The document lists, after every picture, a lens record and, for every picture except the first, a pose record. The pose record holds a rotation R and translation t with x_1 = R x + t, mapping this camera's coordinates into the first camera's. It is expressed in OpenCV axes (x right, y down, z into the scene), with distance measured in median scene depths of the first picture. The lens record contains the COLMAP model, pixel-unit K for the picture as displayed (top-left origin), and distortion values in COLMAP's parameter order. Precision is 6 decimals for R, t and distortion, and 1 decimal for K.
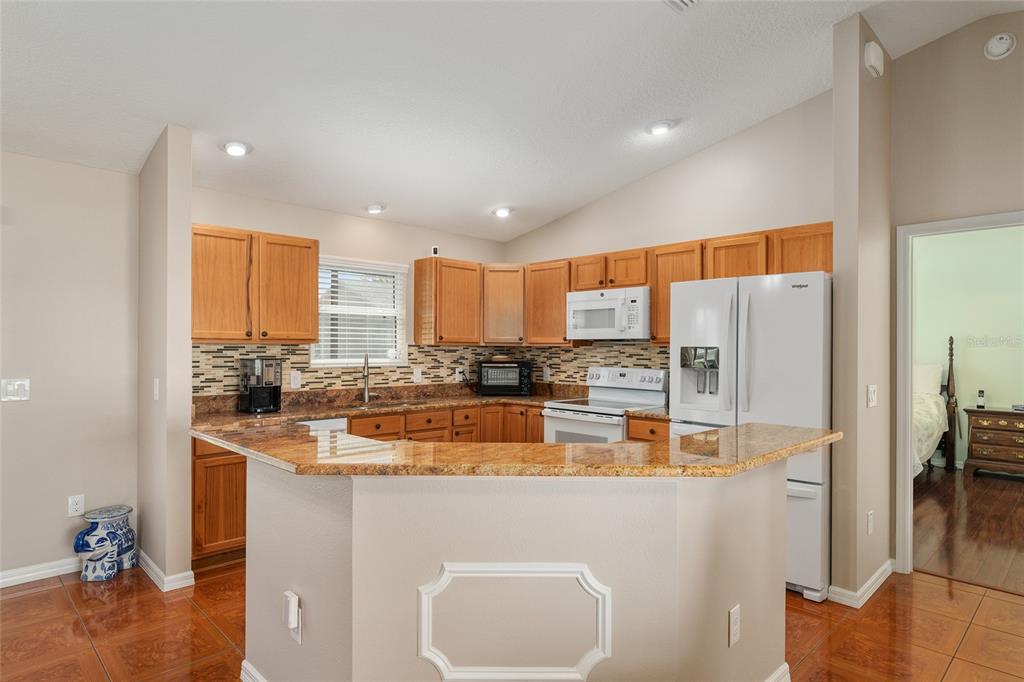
lens RADIAL K [[583.4, 0, 513.8], [0, 583.4, 346.5], [0, 0, 1]] dist [0.000934, -0.000001]
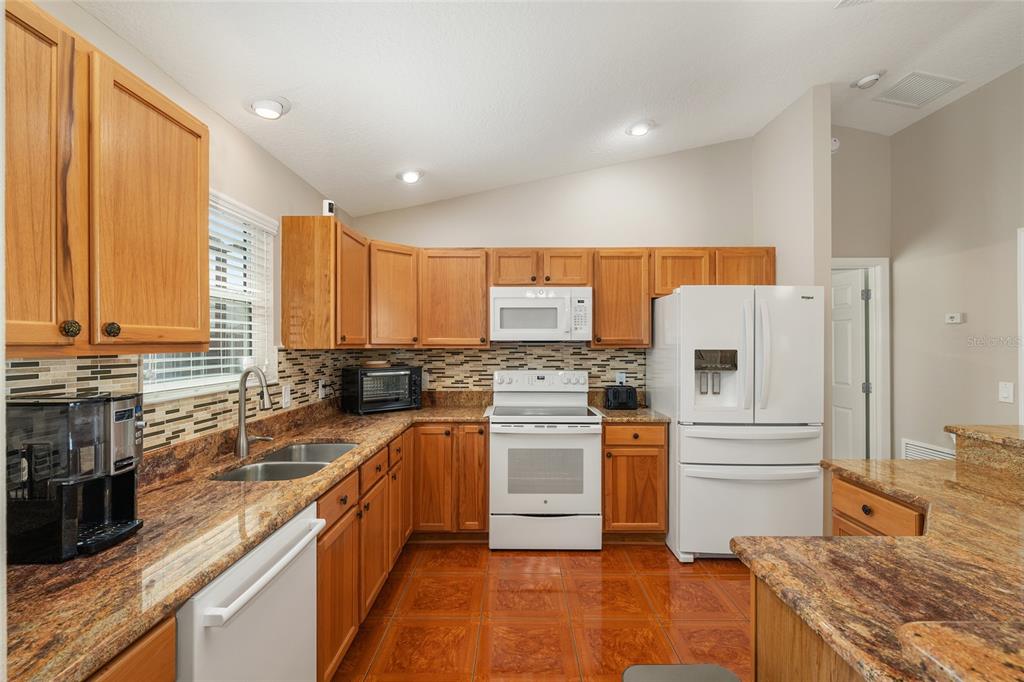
lens RADIAL K [[451.0, 0, 512.0], [0, 451.0, 341.0], [0, 0, 1]] dist [-0.001512, 0.000128]
pose [[0.704334, -0.001564, 0.709867, -0.359886], [0.002750, 0.999996, -0.000526, -0.011016], [-0.709863, 0.002323, 0.704335, 0.499296]]
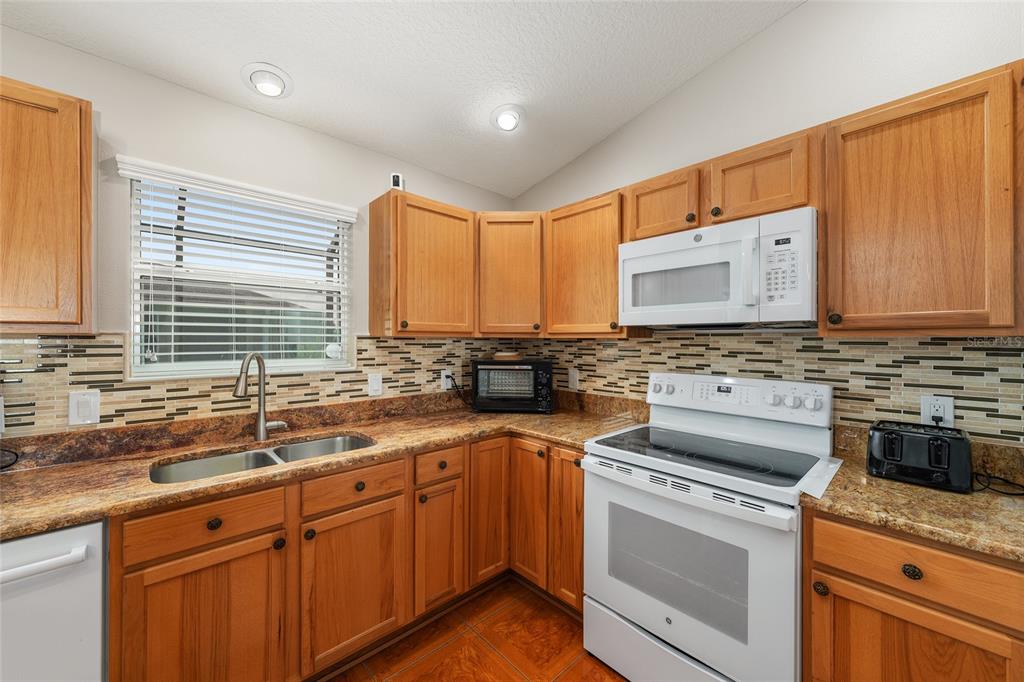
lens RADIAL K [[386.8, 0, 514.3], [0, 386.8, 339.6], [0, 0, 1]] dist [0.000289, 0.000011]
pose [[0.999704, -0.002842, -0.024148, -0.002705], [0.002891, 0.999994, 0.002012, 0.000137], [0.024143, -0.002082, 0.999706, 0.611818]]
